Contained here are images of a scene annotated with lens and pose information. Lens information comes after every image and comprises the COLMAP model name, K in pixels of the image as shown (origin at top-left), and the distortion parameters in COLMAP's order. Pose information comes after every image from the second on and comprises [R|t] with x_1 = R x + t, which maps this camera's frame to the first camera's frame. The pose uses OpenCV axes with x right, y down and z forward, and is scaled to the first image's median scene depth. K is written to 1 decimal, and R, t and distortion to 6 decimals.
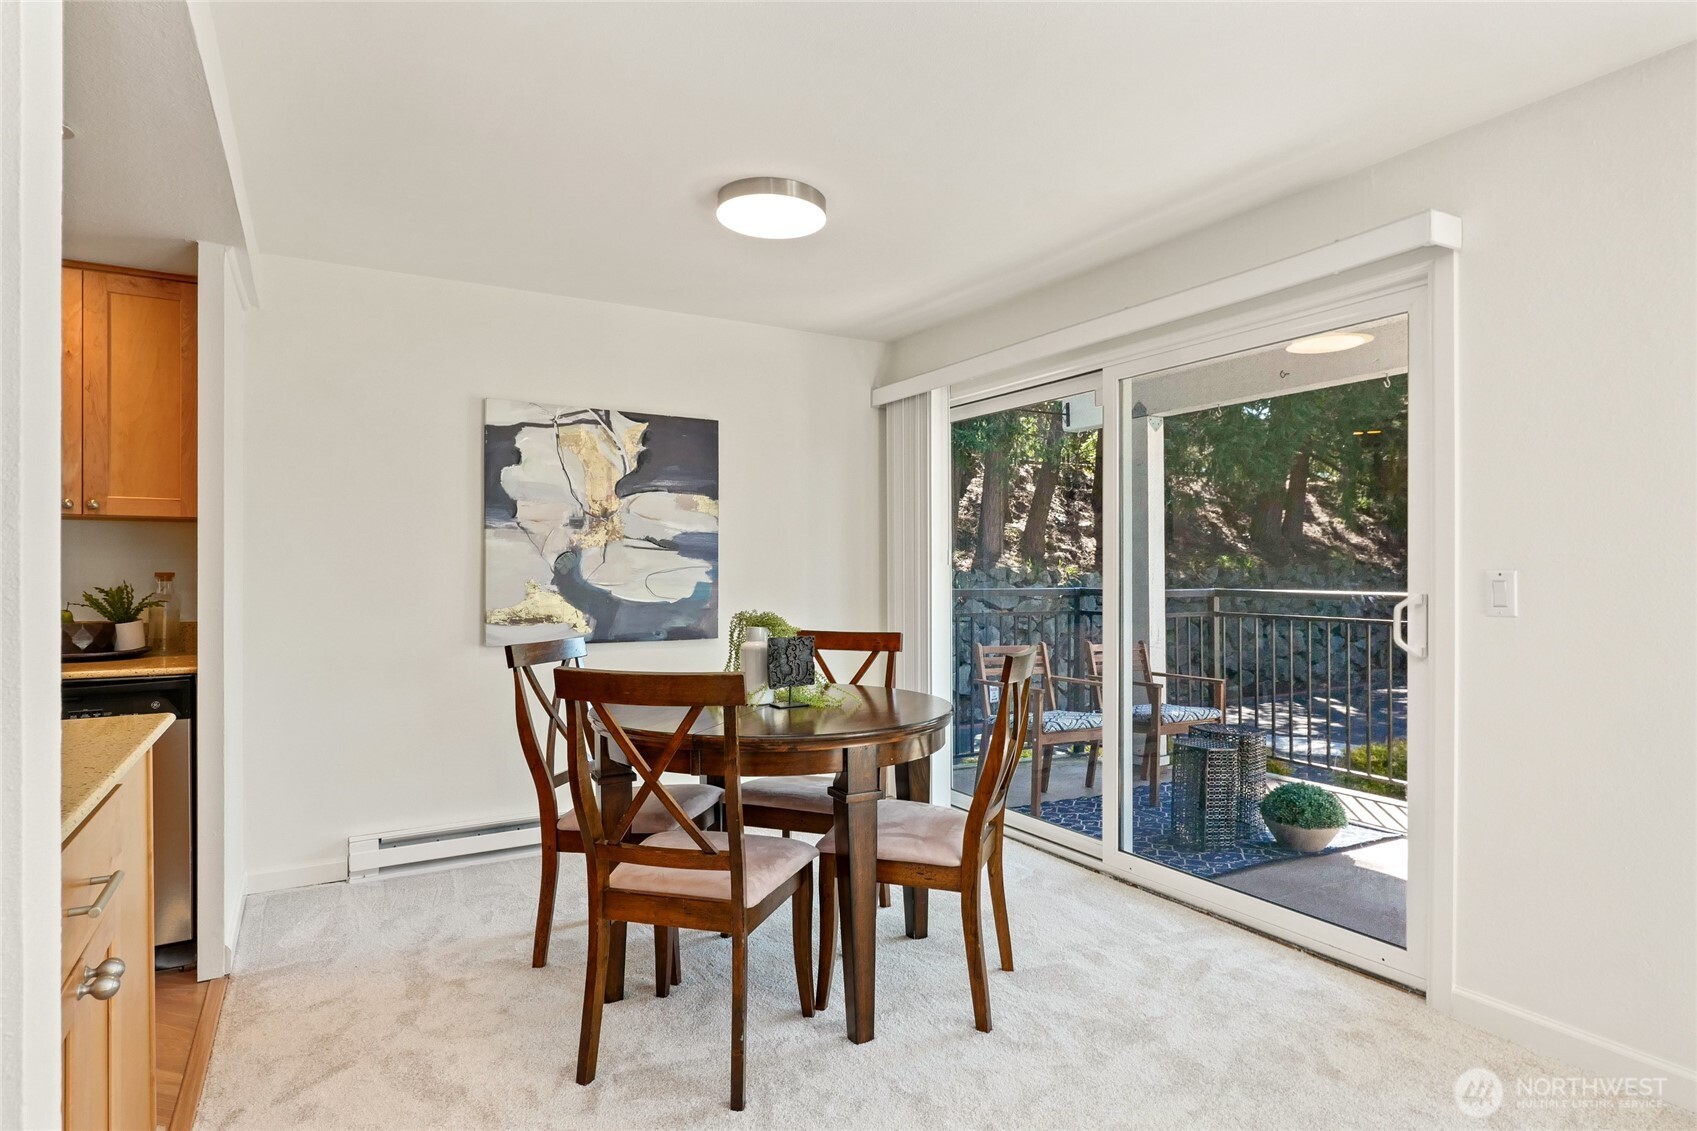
lens RADIAL K [[927.8, 0, 854.2], [0, 927.8, 573.2], [0, 0, 1]] dist [0.000867, 0.000064]
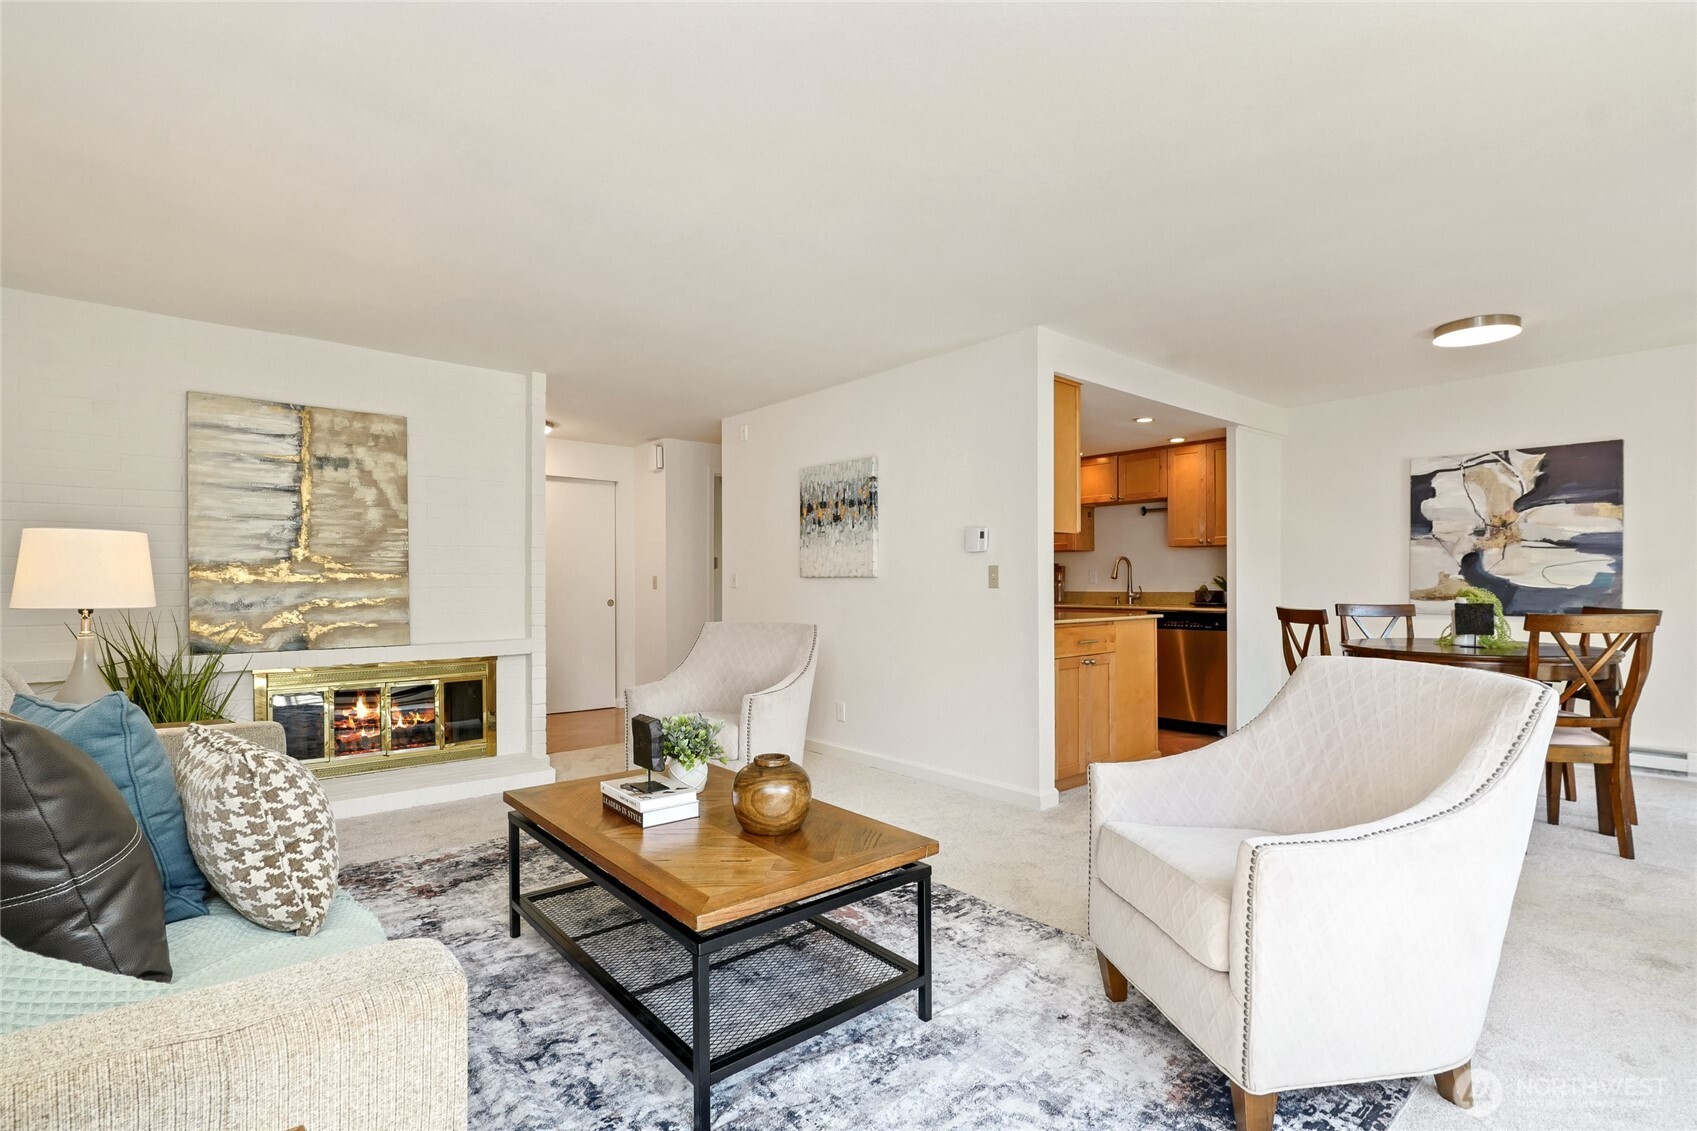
lens RADIAL K [[800.2, 0, 851.4], [0, 800.2, 580.6], [0, 0, 1]] dist [-0.019561, 0.008227]
pose [[0.166145, 0.000705, -0.986101, 0.754892], [0.005734, 0.999982, 0.001681, 0.013494], [0.986085, -0.005933, 0.166138, -0.177853]]
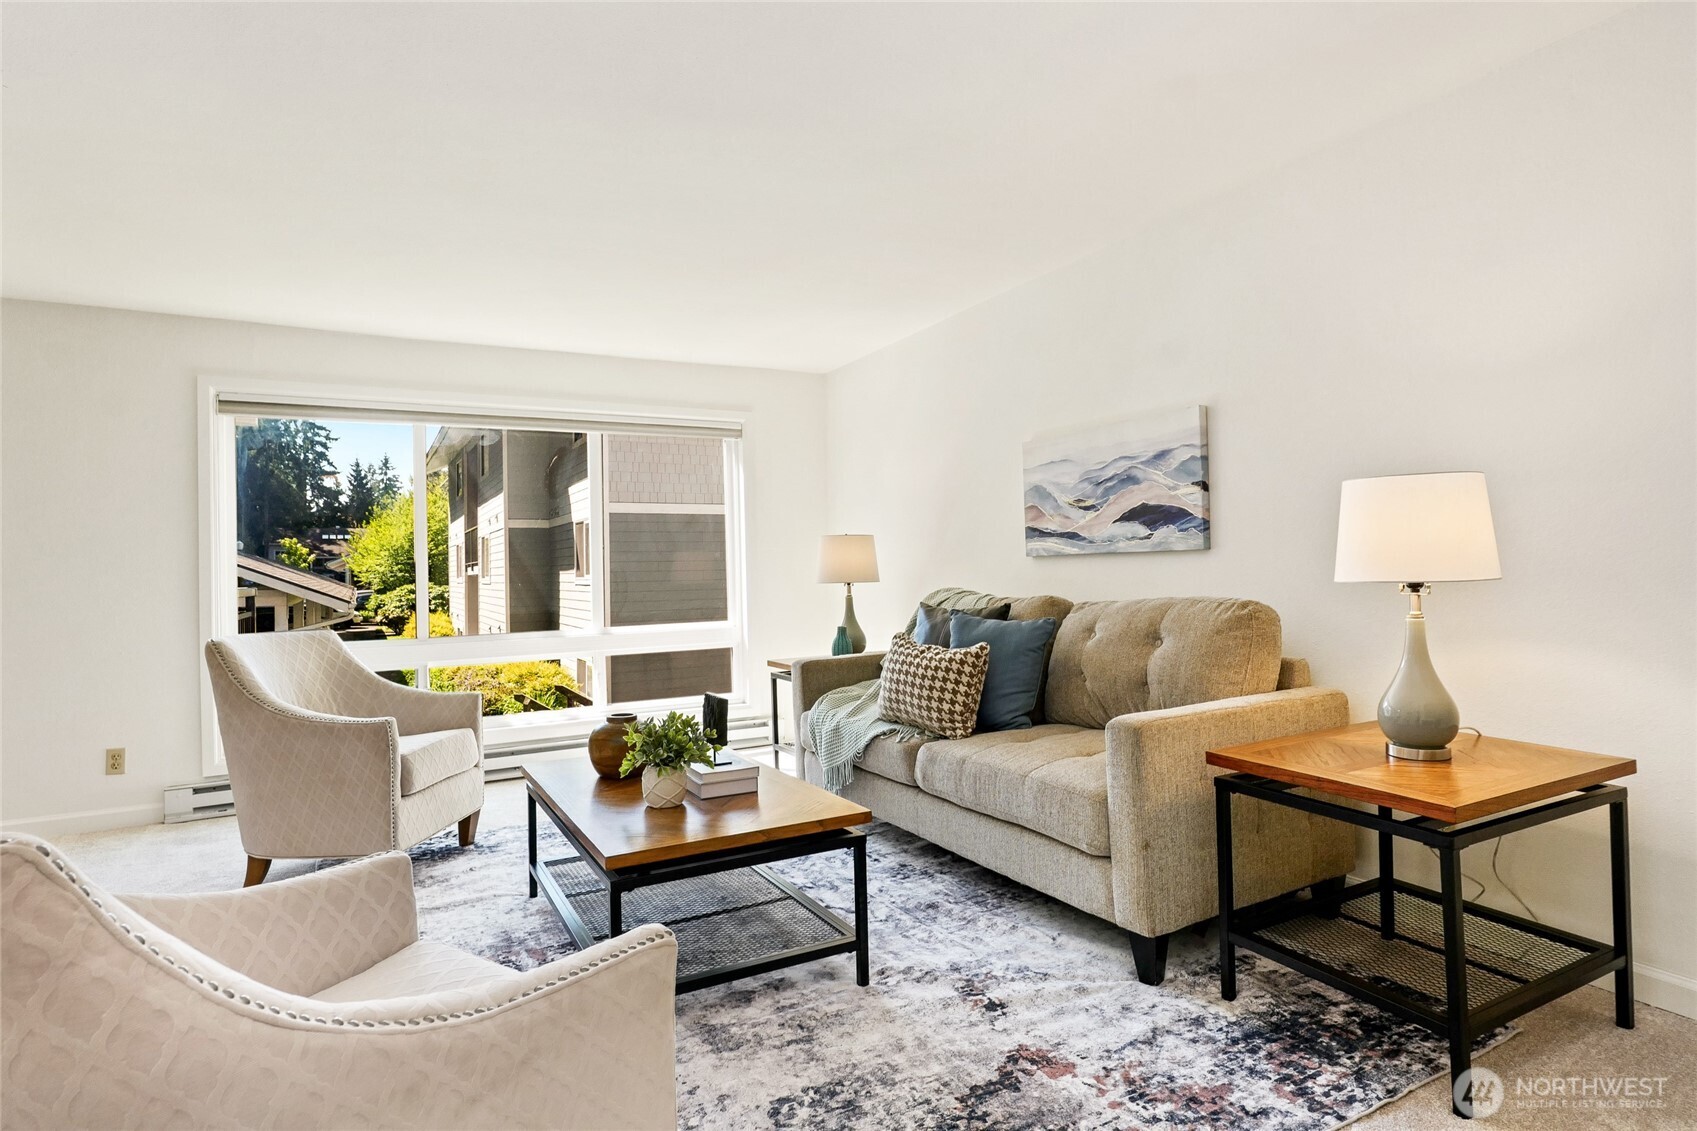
lens RADIAL K [[888.1, 0, 848.5], [0, 888.1, 565.5], [0, 0, 1]] dist [0.000335, 0.000035]
pose [[0.042007, 0.003857, 0.999110, -0.505818], [0.020259, 0.999784, -0.004712, 0.019145], [-0.998912, 0.020439, 0.041920, -0.358606]]
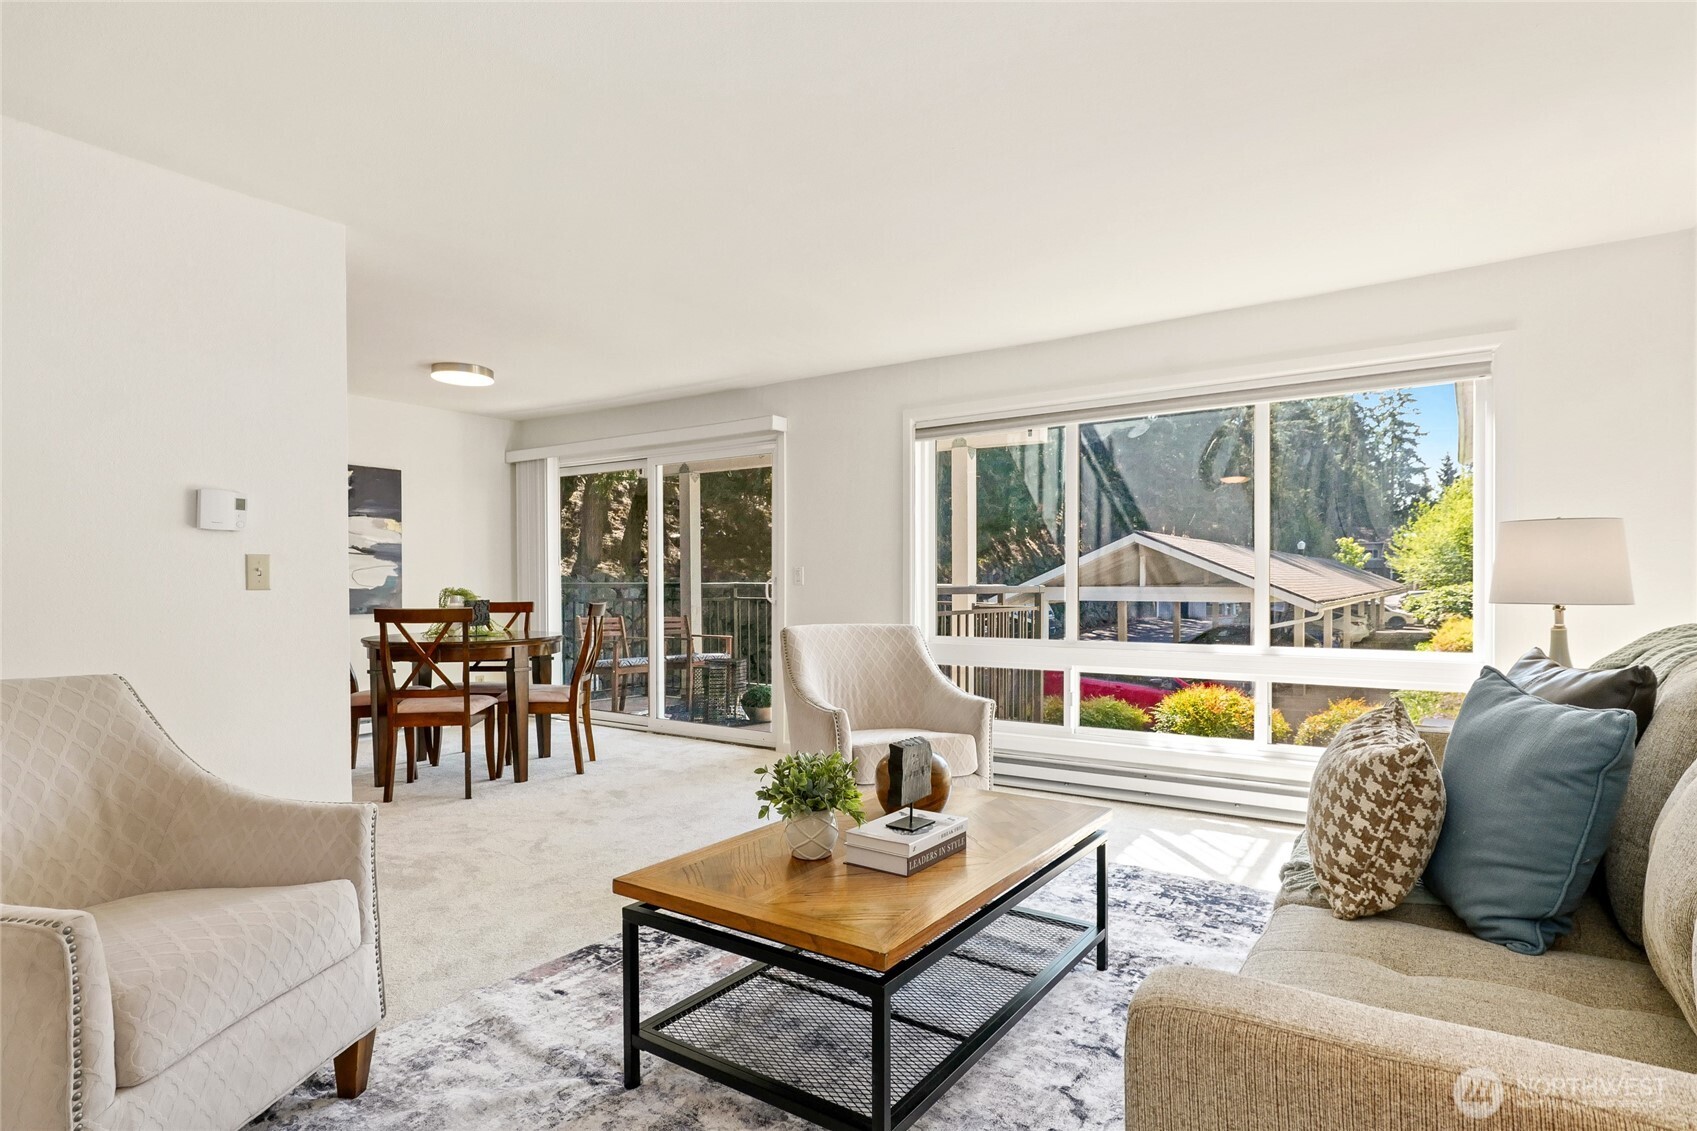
lens RADIAL K [[883.6, 0, 852.3], [0, 883.6, 592.9], [0, 0, 1]] dist [-0.000808, -0.000074]
pose [[0.908351, -0.006875, 0.418152, -0.086834], [0.000660, 0.999887, 0.015005, 0.017667], [-0.418208, -0.013354, 0.908253, -0.686348]]
